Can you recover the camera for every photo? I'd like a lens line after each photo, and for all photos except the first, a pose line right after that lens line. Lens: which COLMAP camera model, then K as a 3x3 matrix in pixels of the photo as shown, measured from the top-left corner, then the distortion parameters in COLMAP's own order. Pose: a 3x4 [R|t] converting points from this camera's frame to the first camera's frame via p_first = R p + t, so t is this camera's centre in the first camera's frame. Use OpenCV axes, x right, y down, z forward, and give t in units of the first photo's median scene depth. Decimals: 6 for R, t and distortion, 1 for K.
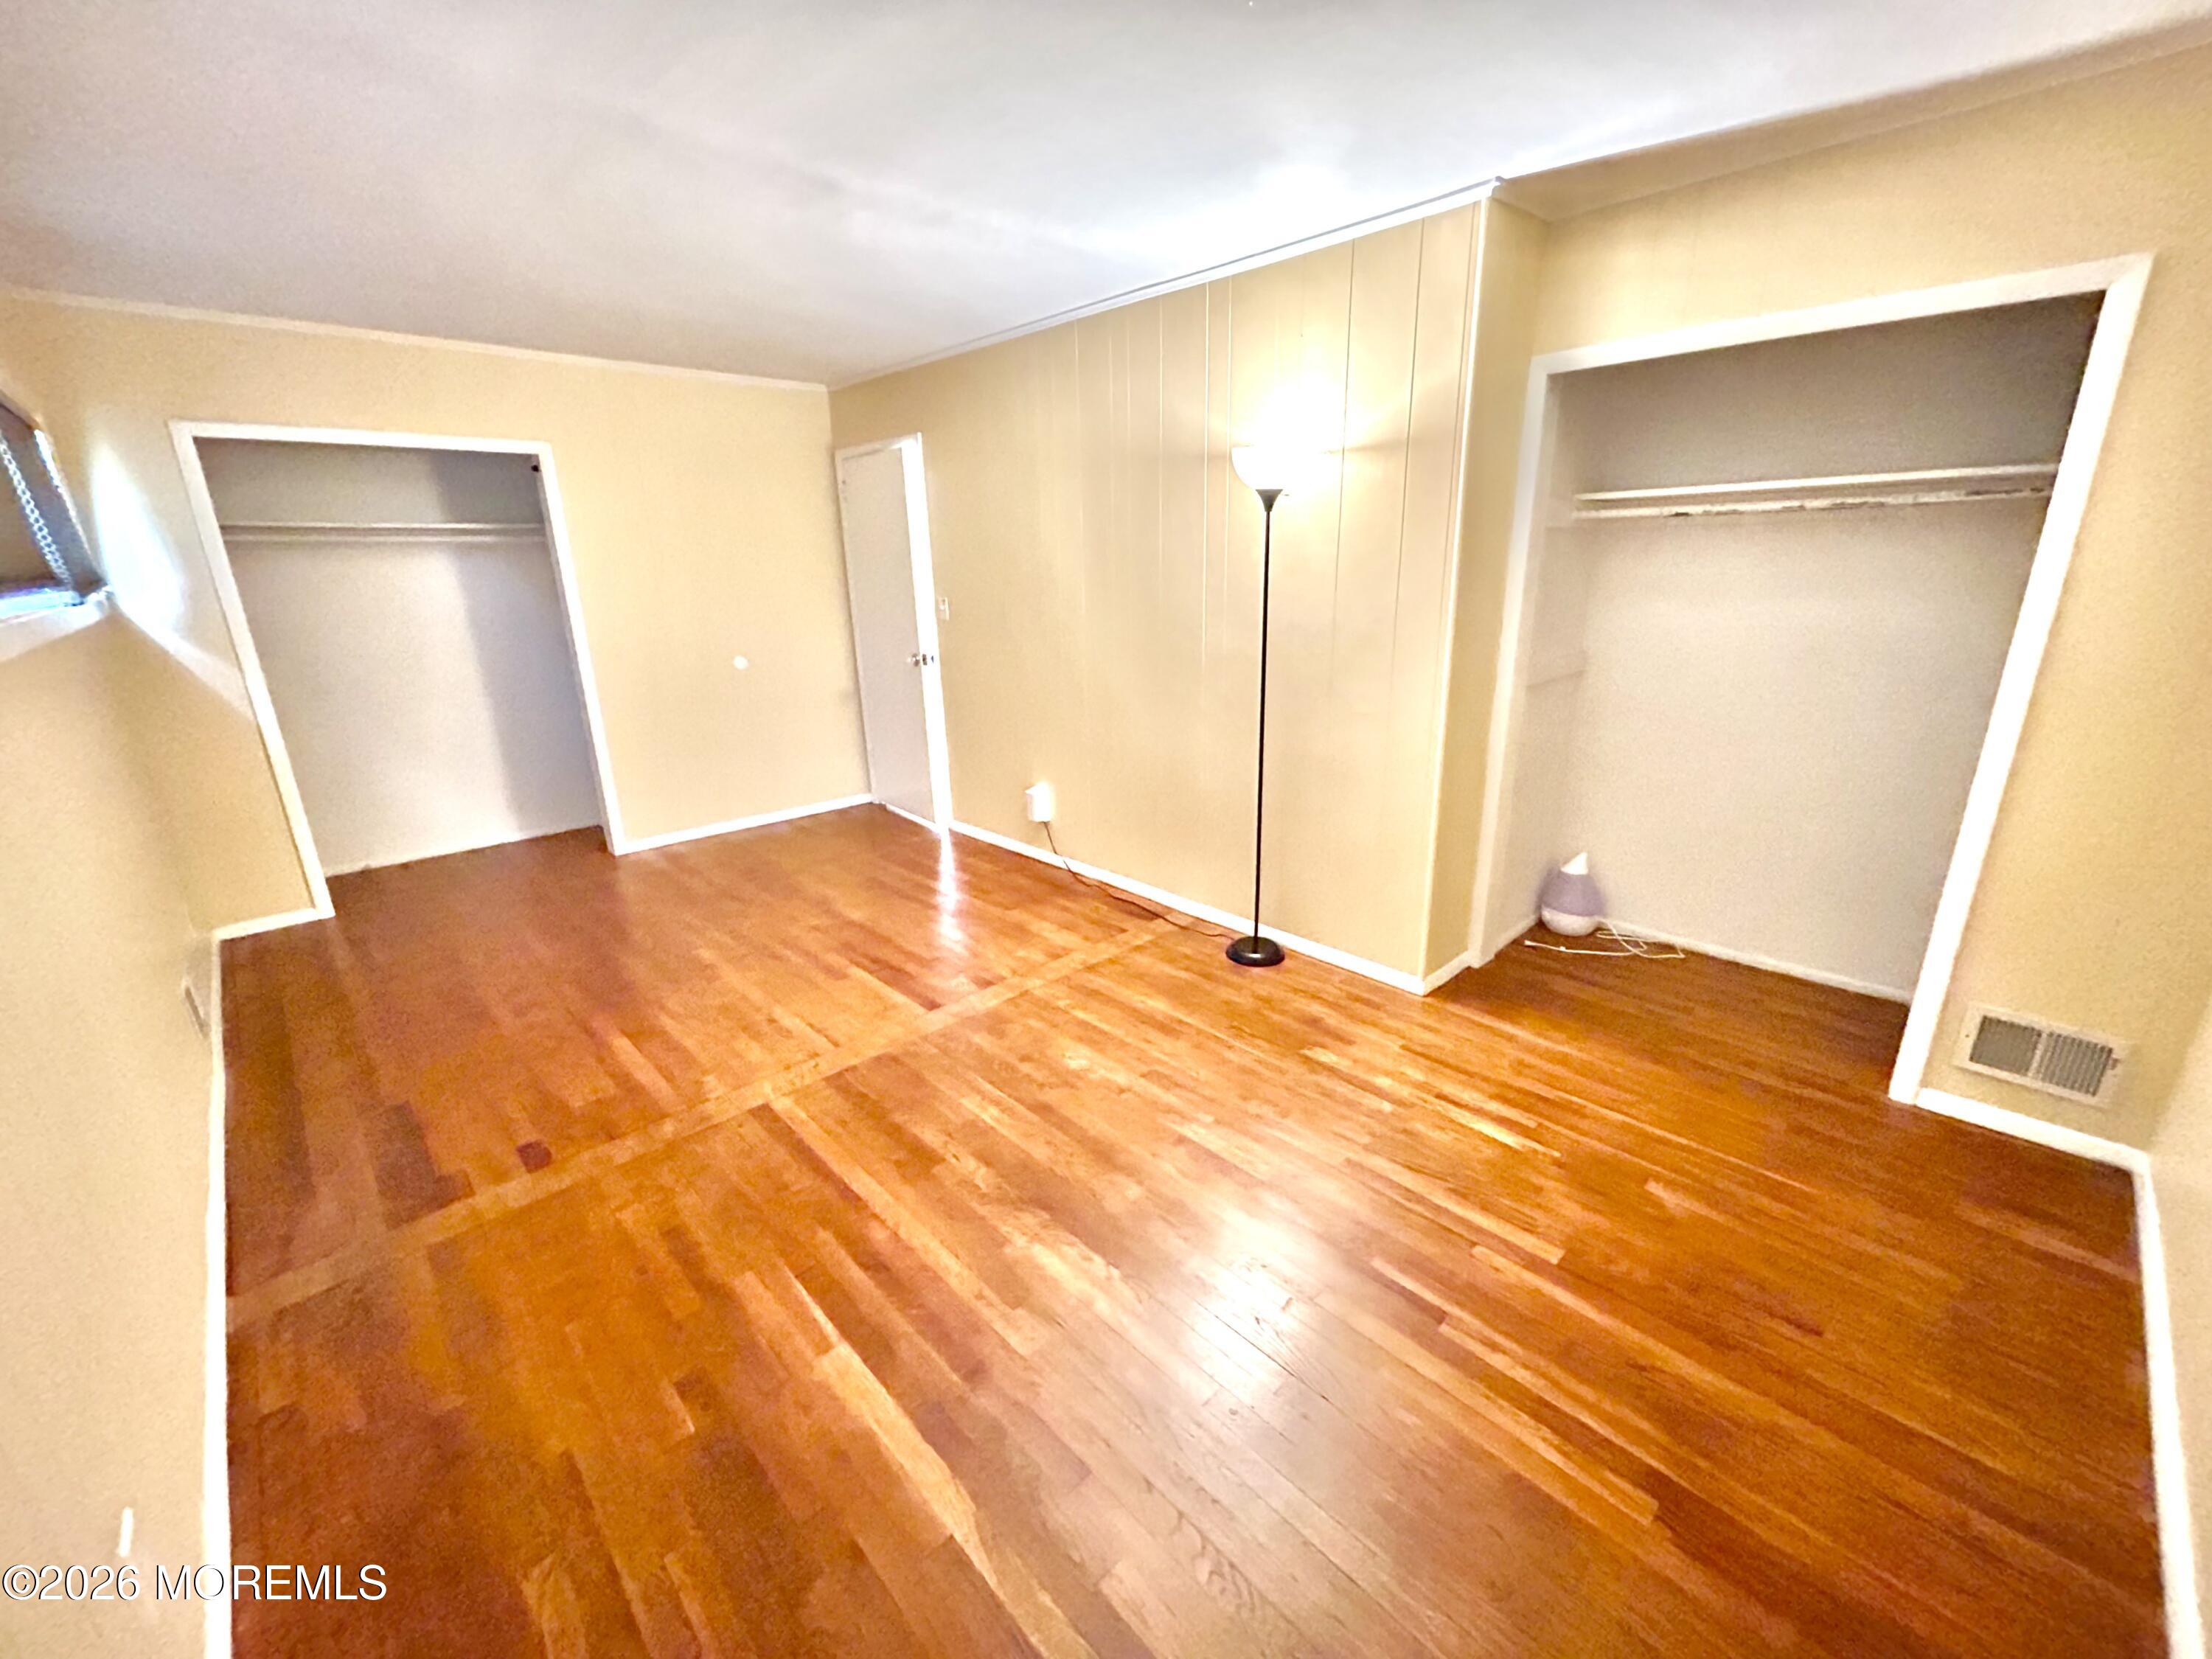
lens RADIAL K [[894.3, 0, 1105.4], [0, 894.3, 834.8], [0, 0, 1]] dist [0.000984, -0.000177]
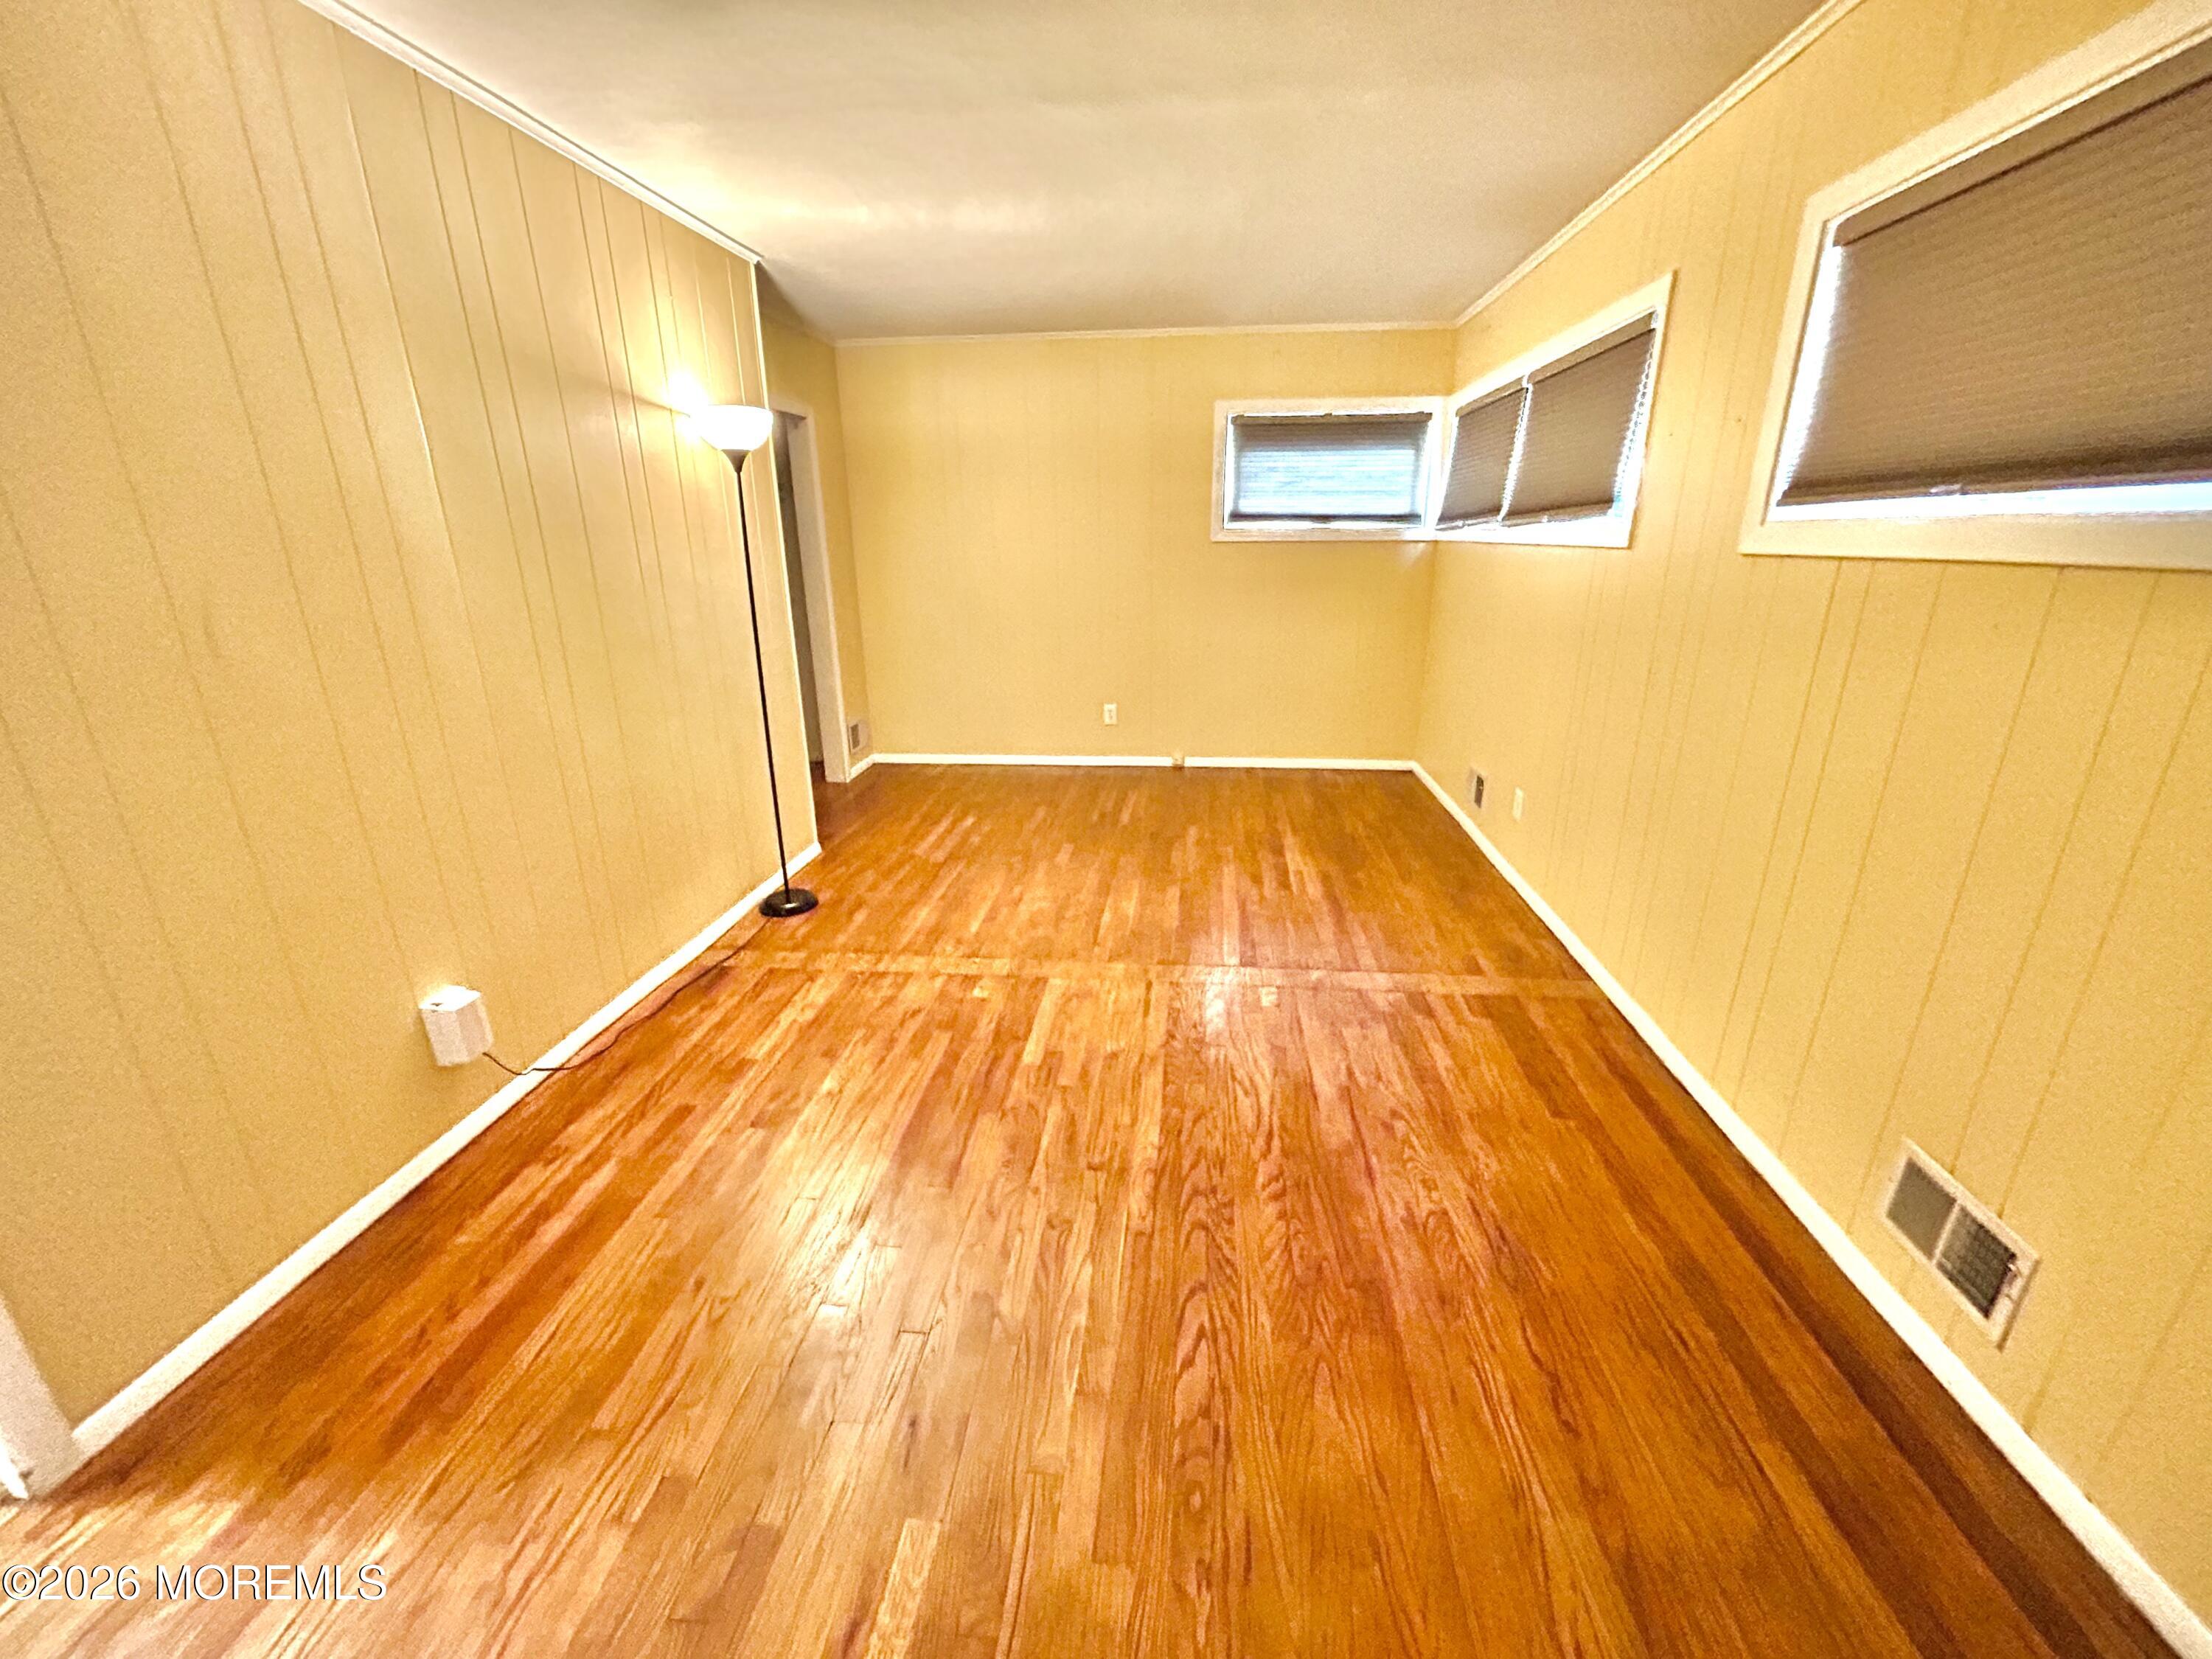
lens RADIAL K [[894.3, 0, 1105.5], [0, 894.3, 828.0], [0, 0, 1]] dist [0.000984, -0.000177]
pose [[-0.647910, -0.213817, 0.731091, -0.971173], [0.249697, 0.847141, 0.469045, -0.404569], [-0.719627, 0.486450, -0.495482, 1.452287]]
